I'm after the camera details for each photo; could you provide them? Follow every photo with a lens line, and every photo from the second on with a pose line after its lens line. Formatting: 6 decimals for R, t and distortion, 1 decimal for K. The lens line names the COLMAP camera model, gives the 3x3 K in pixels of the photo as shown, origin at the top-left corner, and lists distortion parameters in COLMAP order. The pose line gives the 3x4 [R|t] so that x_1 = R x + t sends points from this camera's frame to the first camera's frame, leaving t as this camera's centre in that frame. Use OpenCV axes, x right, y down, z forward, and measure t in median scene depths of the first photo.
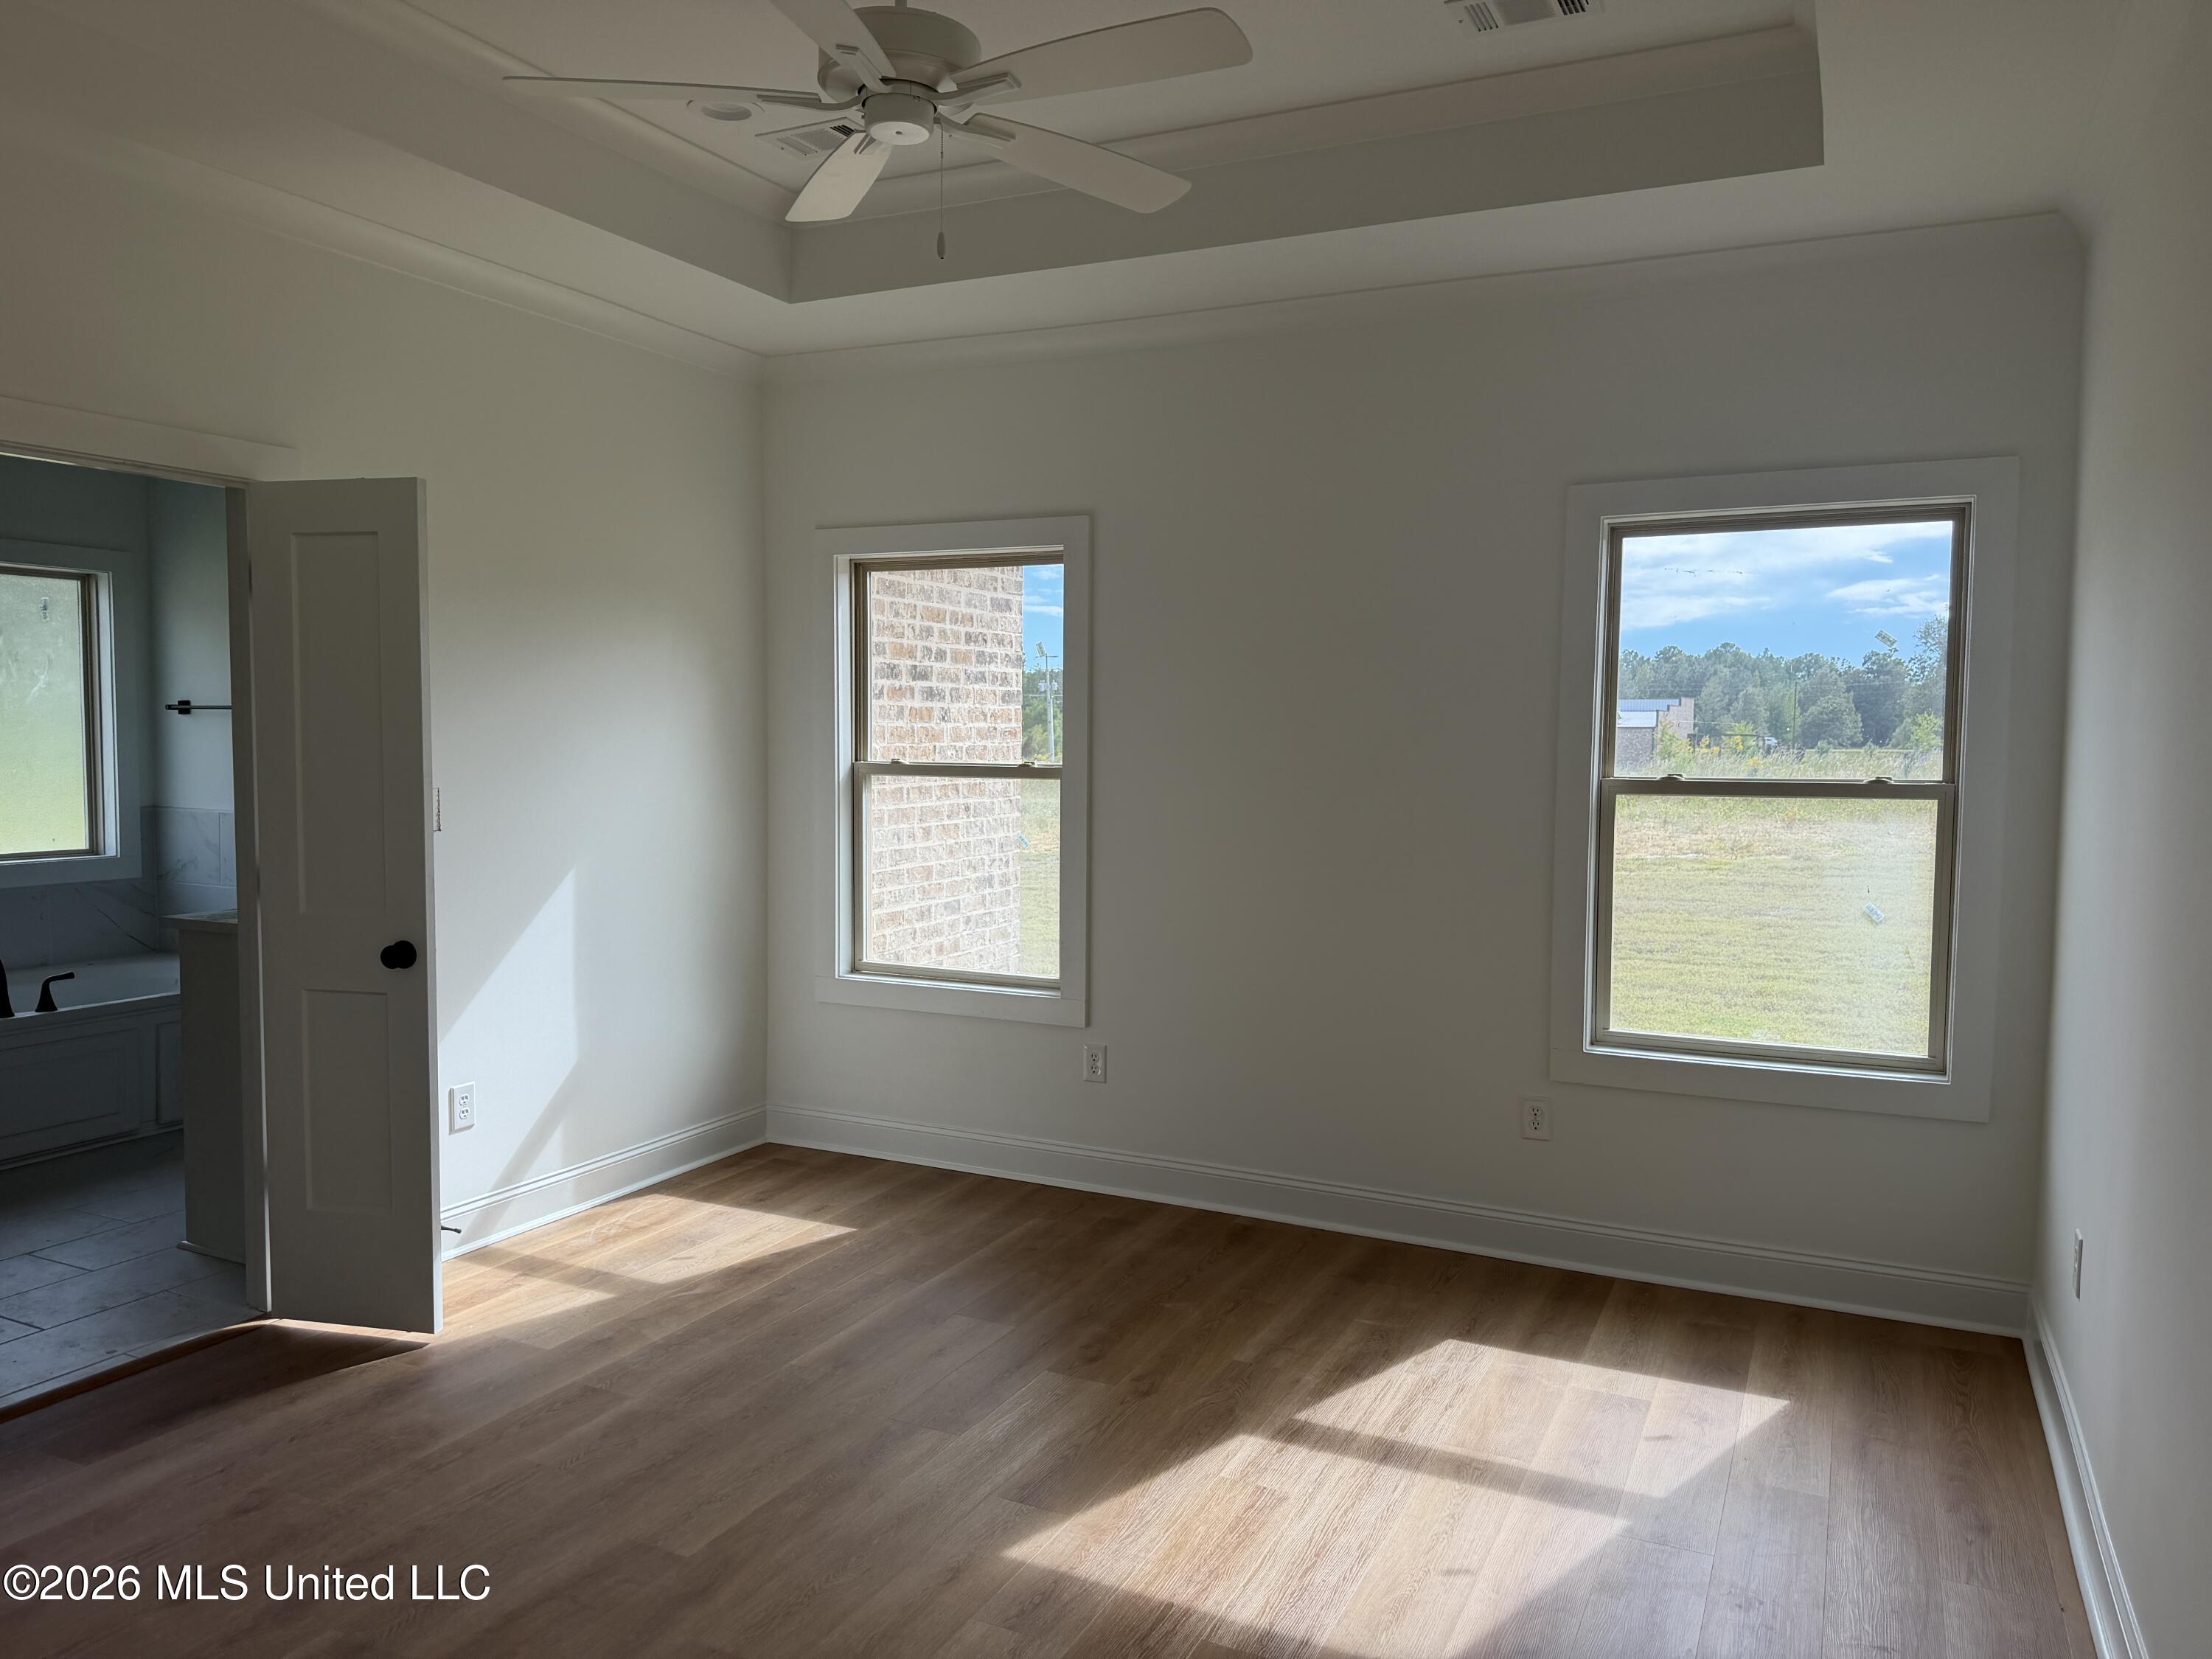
lens RADIAL K [[1563.4, 0, 1090.4], [0, 1563.4, 828.3], [0, 0, 1]] dist [0.049451, -0.047184]
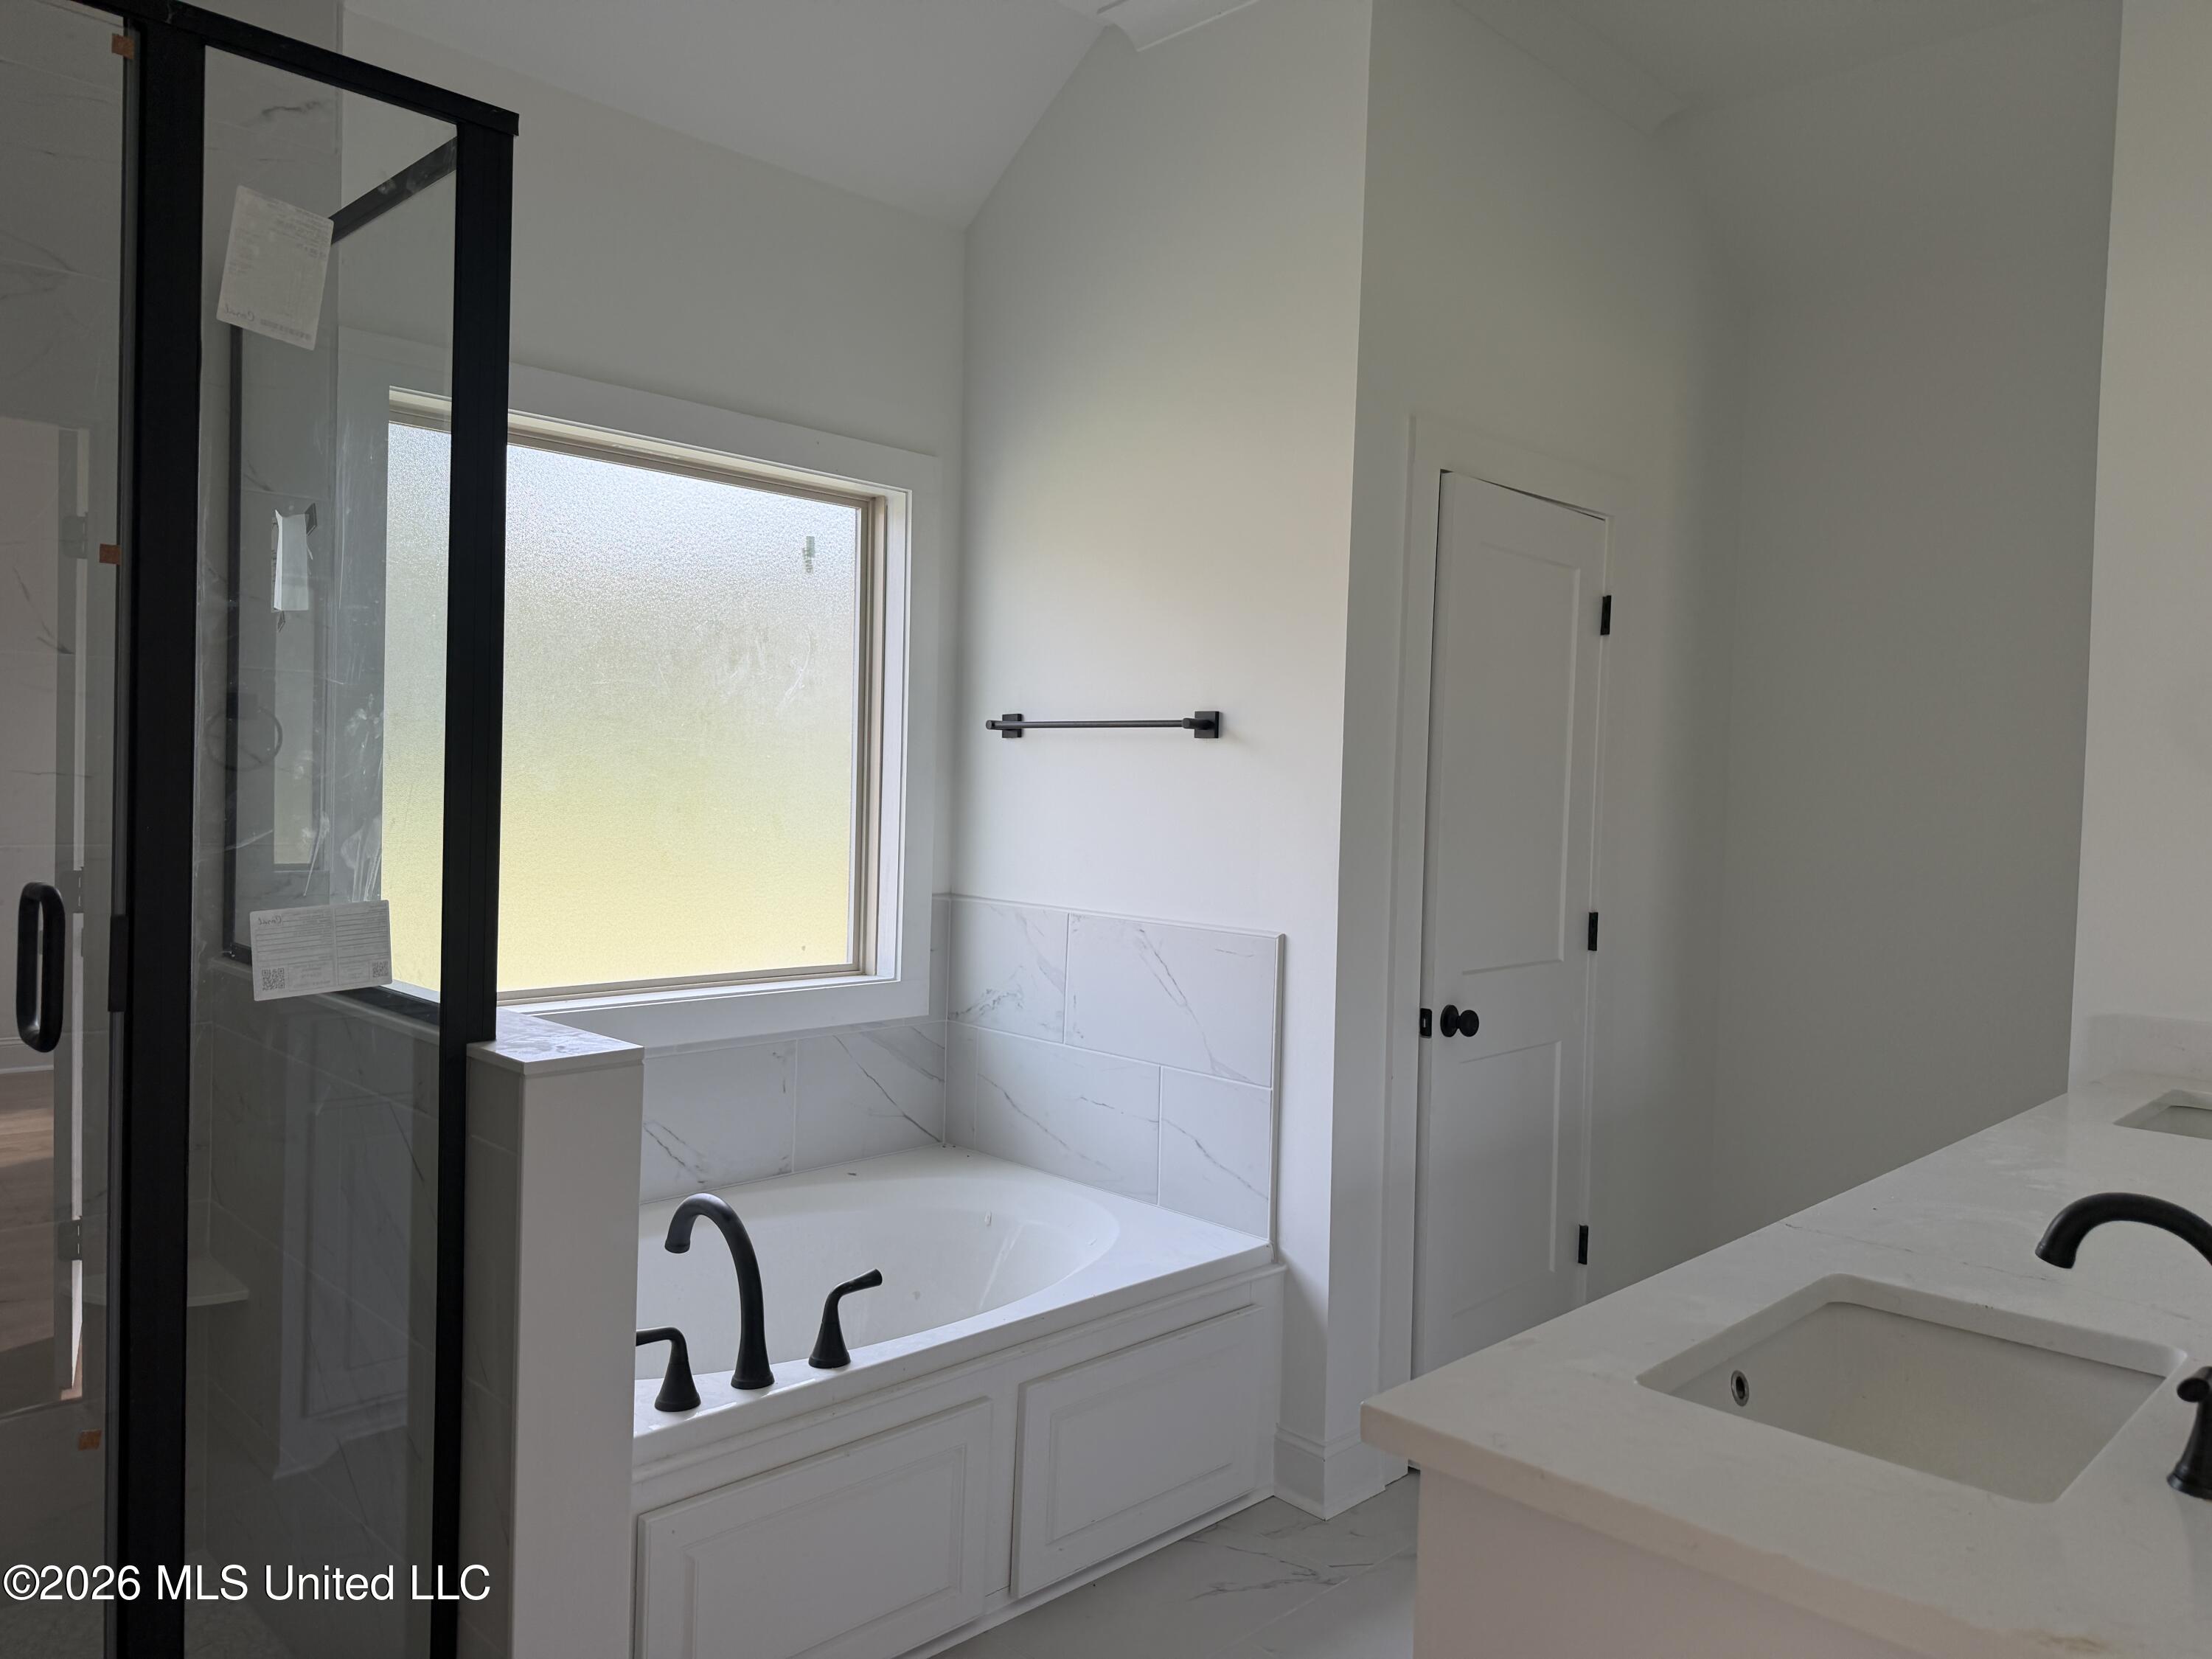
lens RADIAL K [[1563.4, 0, 1120.1], [0, 1563.4, 835.9], [0, 0, 1]] dist [0.049451, -0.047184]
pose [[0.950067, 0.029094, -0.310685, -0.362118], [-0.038117, 0.999008, -0.023008, -0.025324], [0.309708, 0.033701, 0.950234, 0.480330]]
